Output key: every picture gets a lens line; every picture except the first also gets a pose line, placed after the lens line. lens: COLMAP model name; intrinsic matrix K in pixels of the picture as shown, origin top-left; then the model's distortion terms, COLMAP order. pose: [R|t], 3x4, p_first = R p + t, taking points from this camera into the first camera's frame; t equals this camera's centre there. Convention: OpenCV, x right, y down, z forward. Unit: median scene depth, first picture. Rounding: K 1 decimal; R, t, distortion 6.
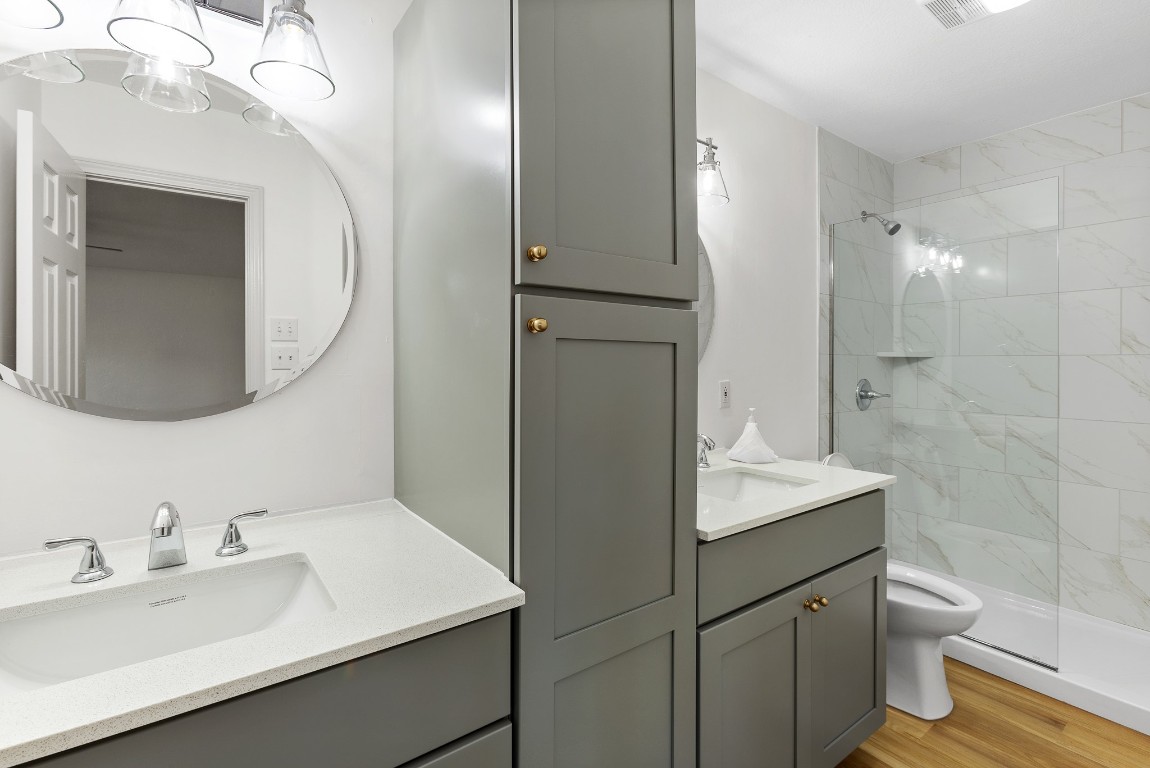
lens RADIAL K [[518.0, 0, 573.8], [0, 518.0, 376.0], [0, 0, 1]] dist [0.000959, 0.001357]
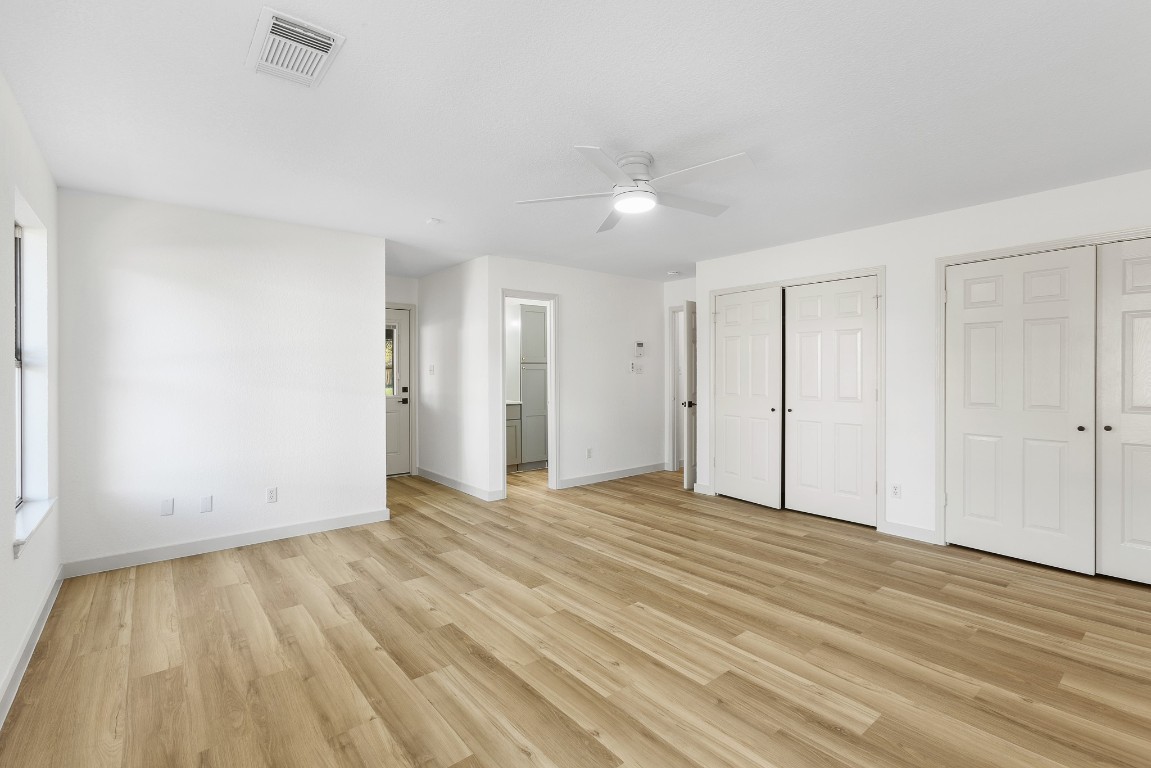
lens RADIAL K [[518.4, 0, 575.0], [0, 518.4, 383.2], [0, 0, 1]] dist [0.000959, 0.001357]
pose [[0.998349, -0.007334, 0.056962, 0.245474], [0.007380, 0.999973, -0.000608, 0.142527], [-0.056956, 0.001028, 0.998376, -6.557982]]
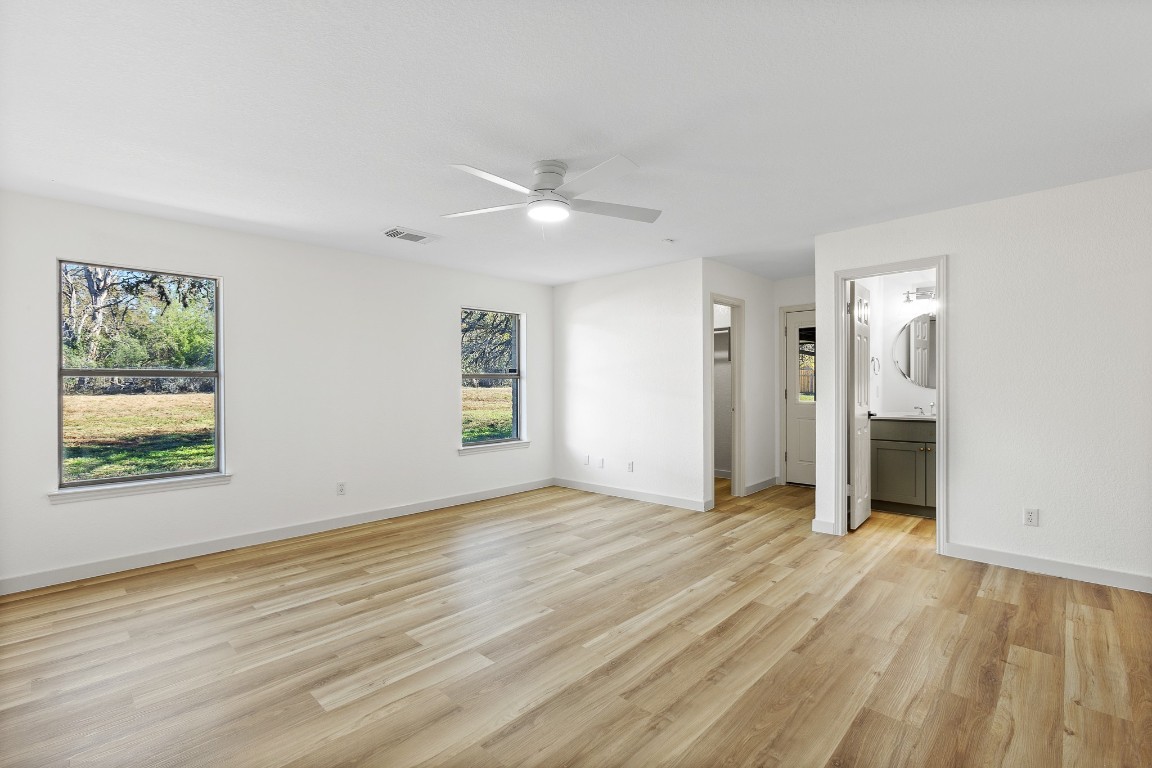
lens RADIAL K [[518.9, 0, 573.3], [0, 518.9, 385.2], [0, 0, 1]] dist [0.000959, 0.001357]
pose [[0.164495, -0.005667, -0.986362, 4.119911], [0.000576, 0.999984, -0.005649, 0.101262], [0.986378, 0.000361, 0.164496, -3.746183]]
